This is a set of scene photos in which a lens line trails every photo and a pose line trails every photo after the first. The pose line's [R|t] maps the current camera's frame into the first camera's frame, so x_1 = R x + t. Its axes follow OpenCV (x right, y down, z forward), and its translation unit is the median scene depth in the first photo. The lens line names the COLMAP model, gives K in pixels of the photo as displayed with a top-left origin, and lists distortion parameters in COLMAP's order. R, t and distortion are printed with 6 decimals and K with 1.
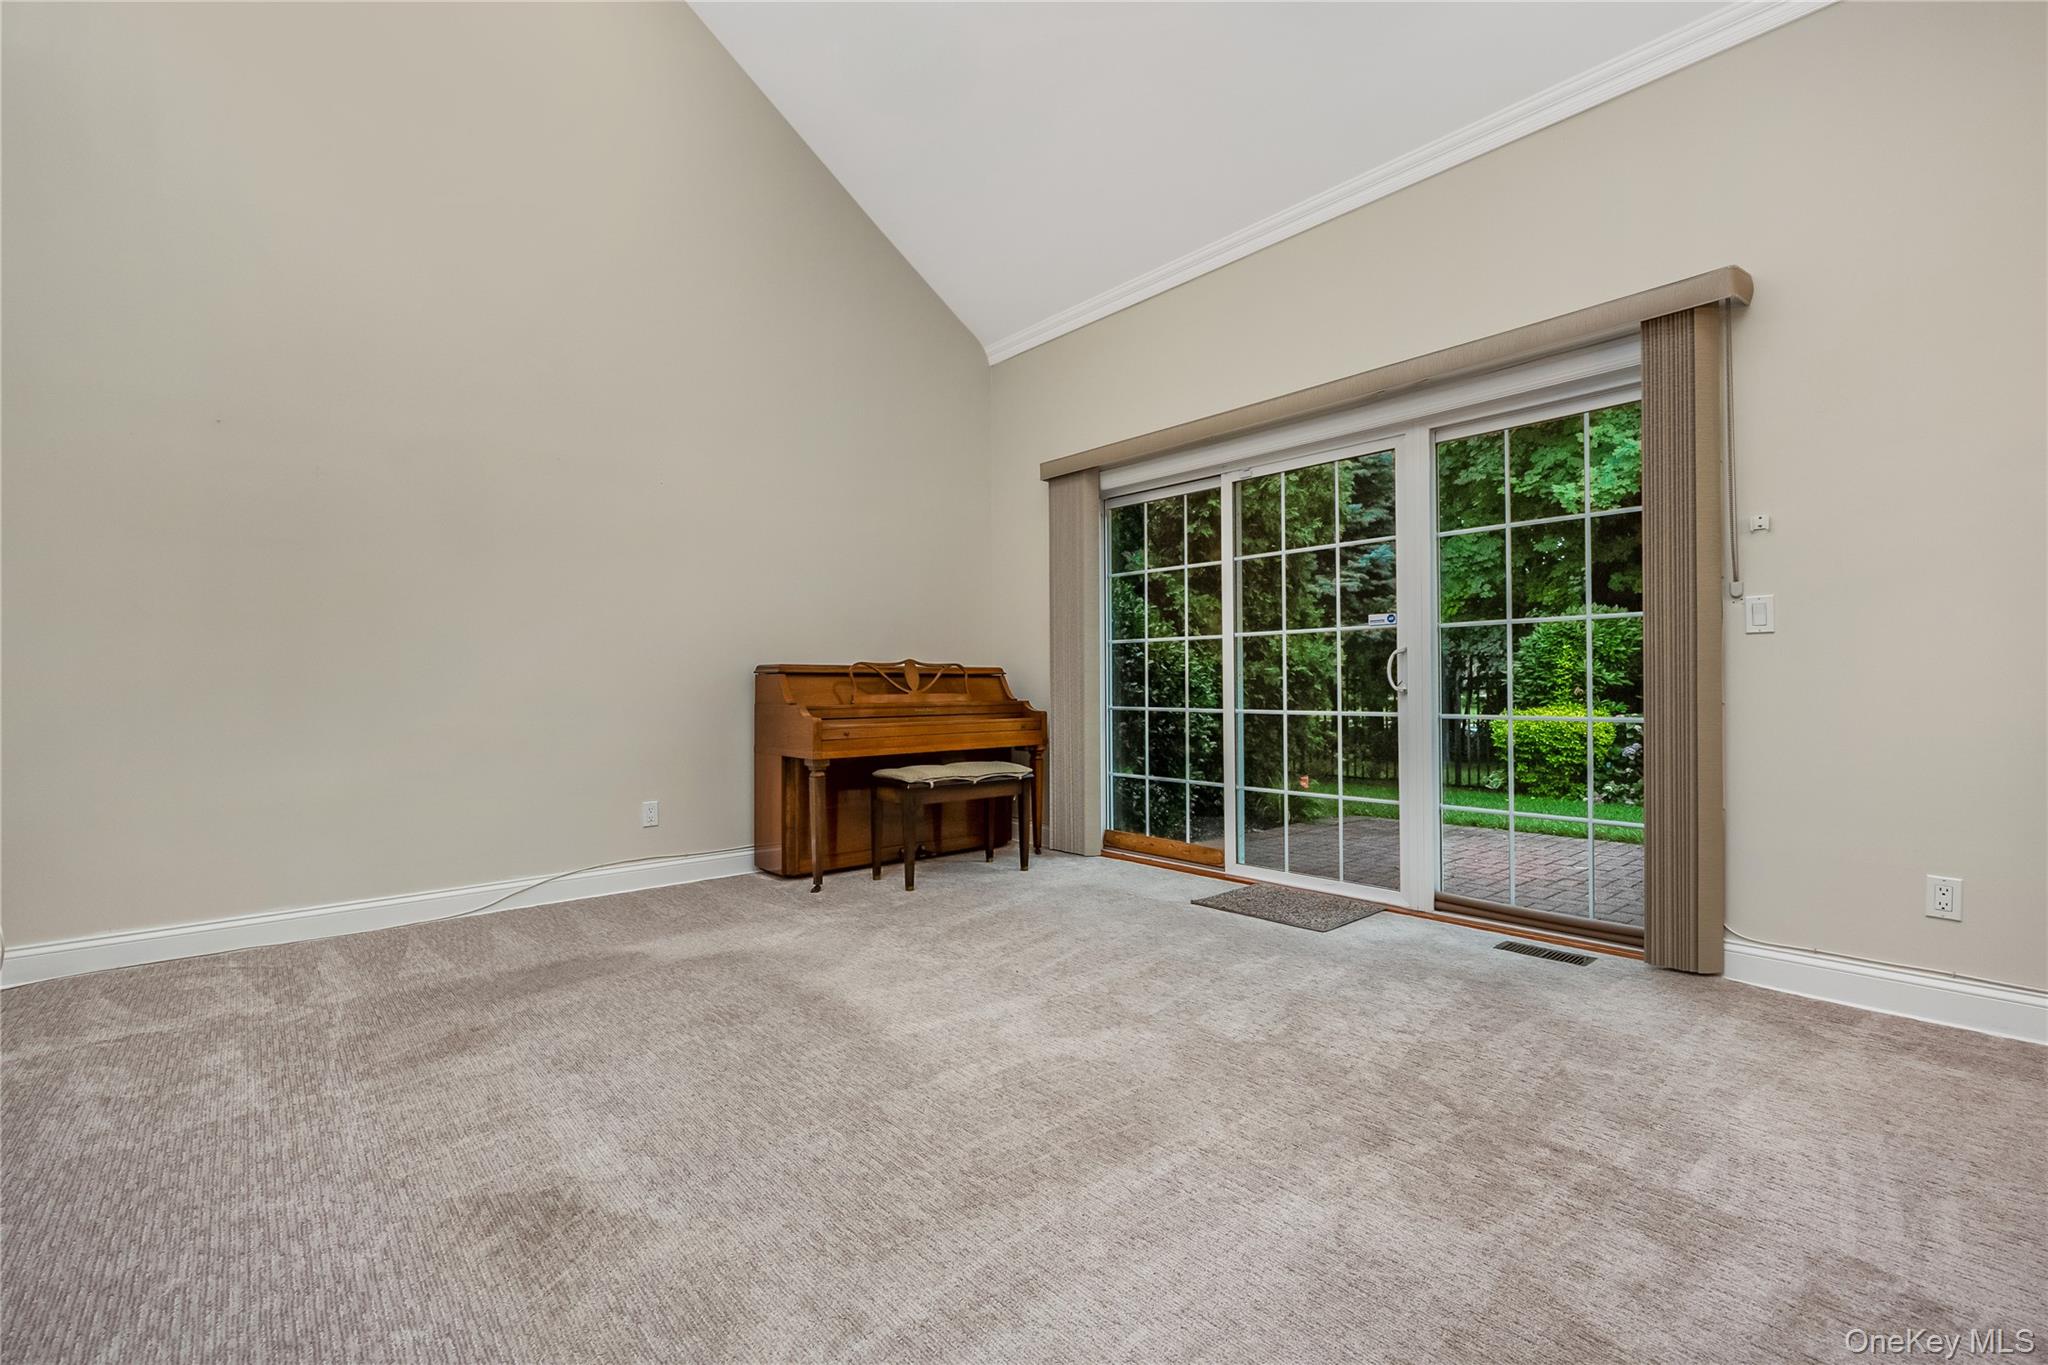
lens RADIAL K [[894.6, 0, 1021.4], [0, 894.6, 686.6], [0, 0, 1]] dist [-0.004278, 0.000345]
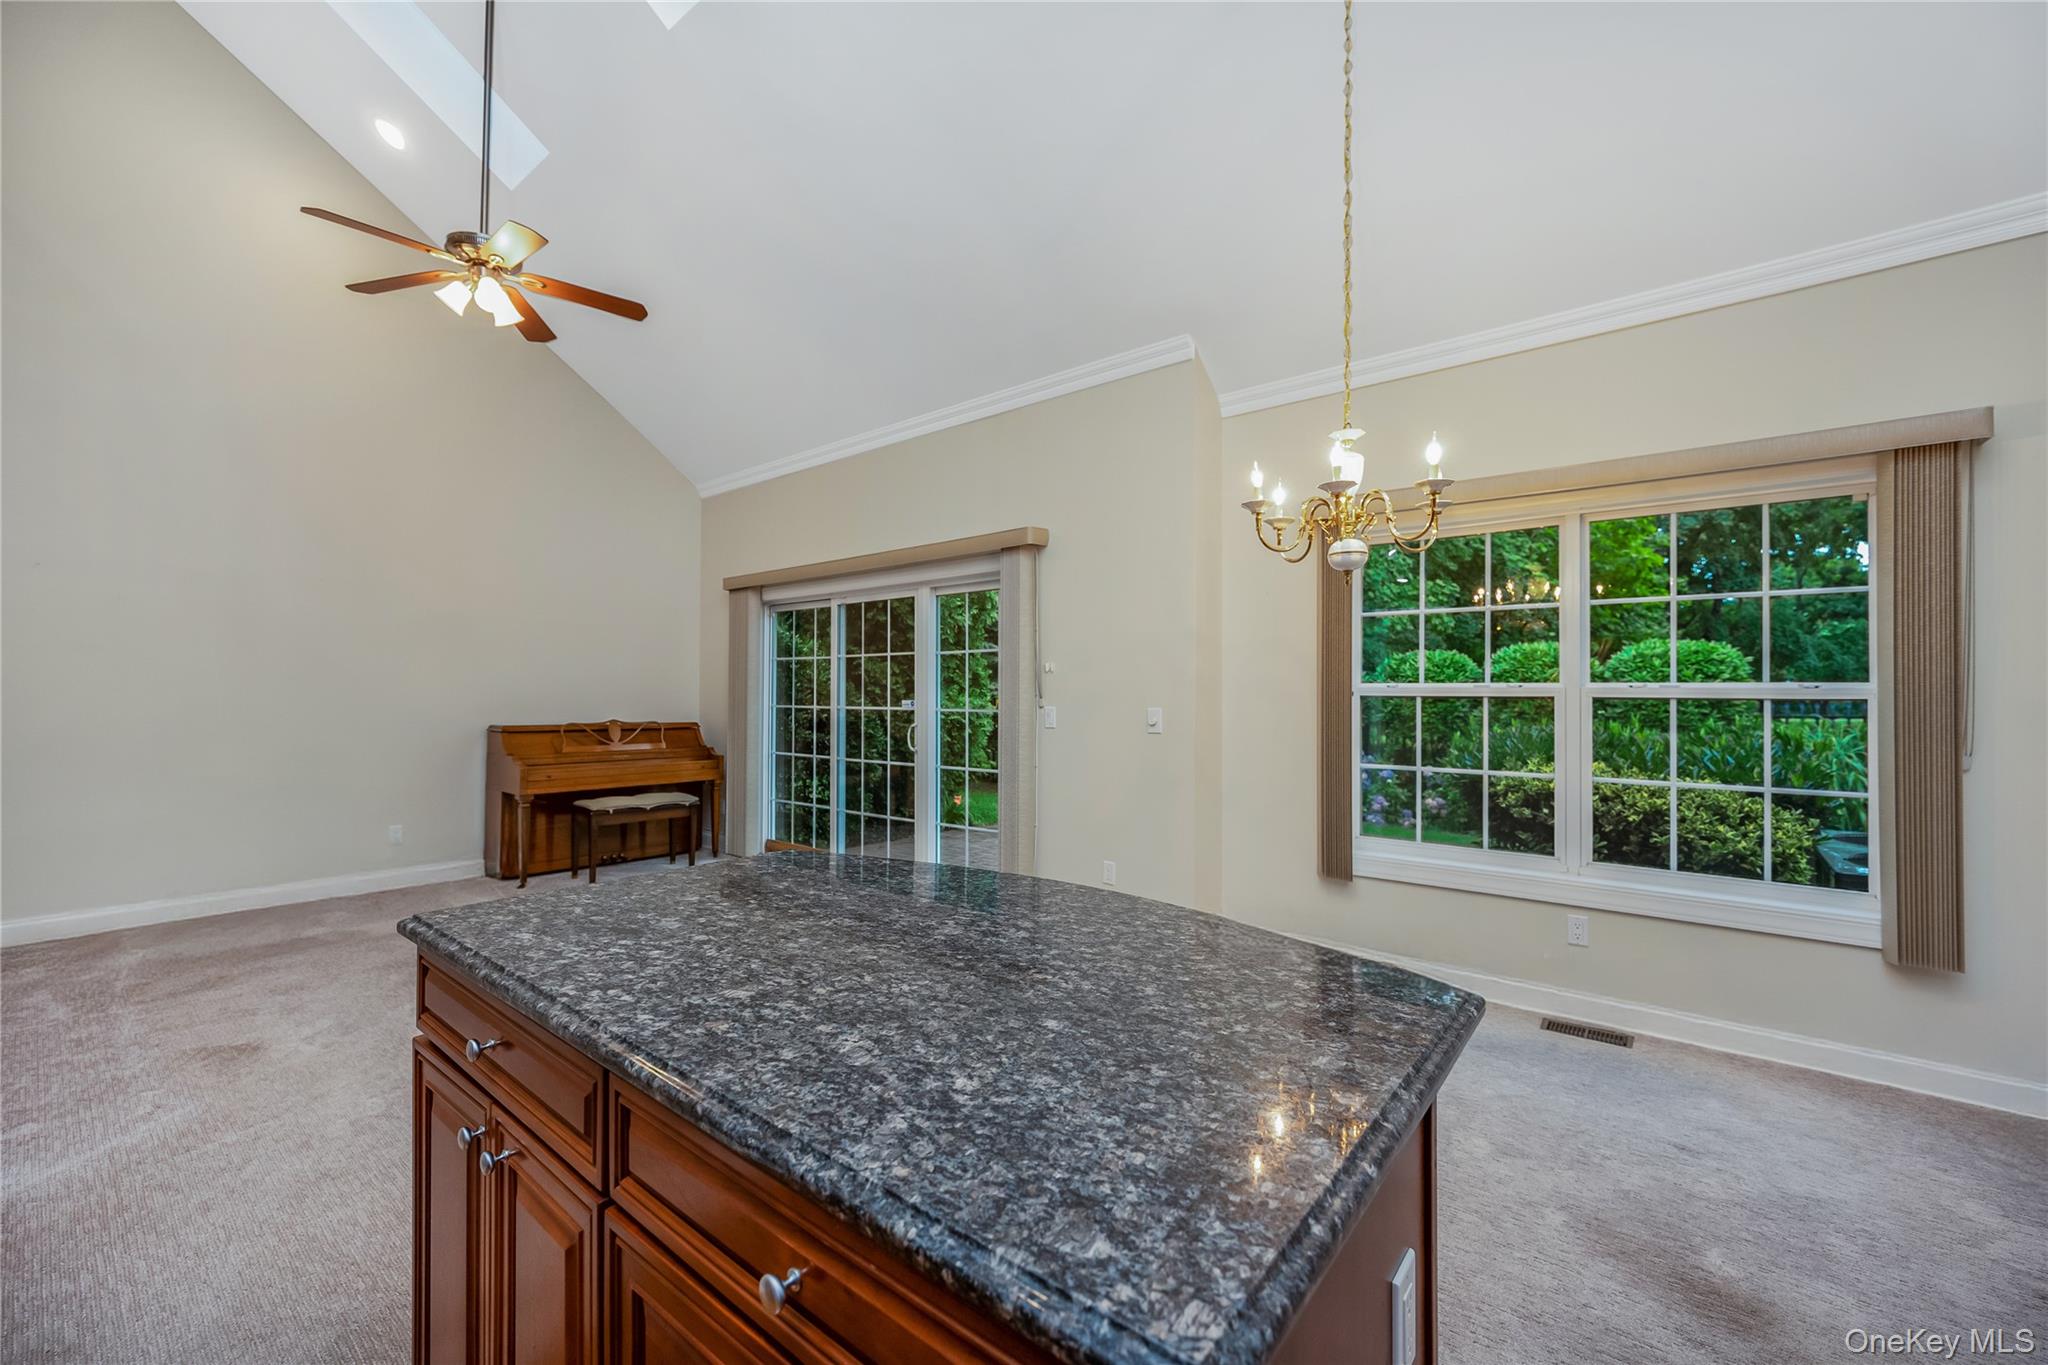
lens RADIAL K [[817.3, 0, 1024.8], [0, 817.3, 686.5], [0, 0, 1]] dist [-0.004425, -0.000552]
pose [[0.985711, 0.012087, 0.168012, 0.326378], [-0.009407, 0.999816, -0.016737, -0.074739], [-0.168183, 0.014917, 0.985643, -0.403103]]
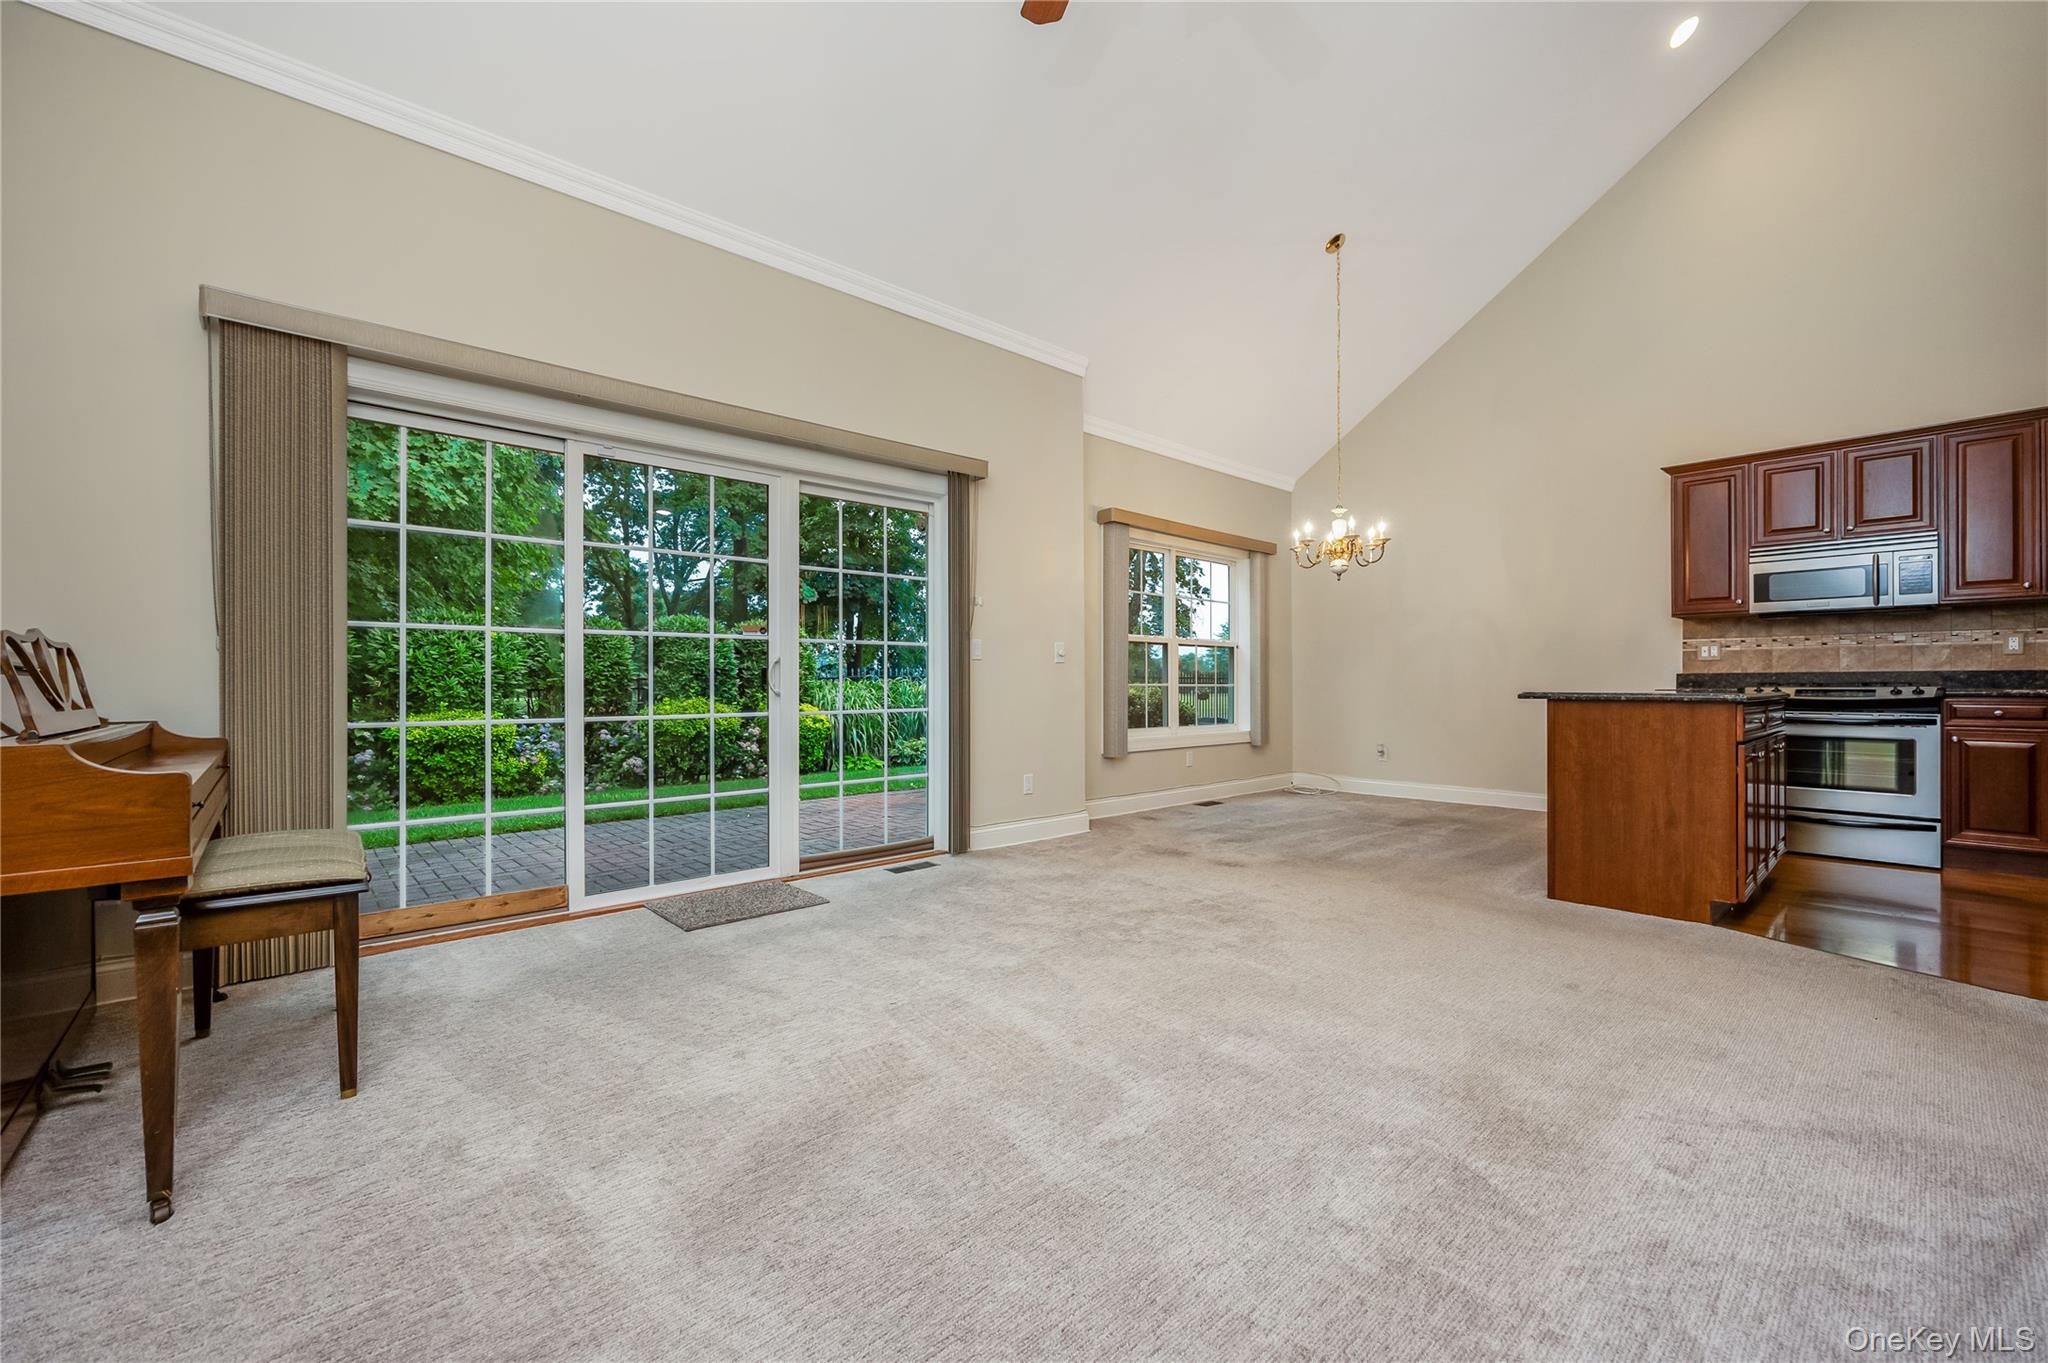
lens RADIAL K [[817.3, 0, 1024.8], [0, 817.3, 685.5], [0, 0, 1]] dist [-0.004425, -0.000552]
pose [[-0.018240, 0.005302, 0.999820, -0.564778], [0.007712, 0.999957, -0.005162, 0.002307], [-0.999804, 0.007617, -0.018280, 0.600680]]
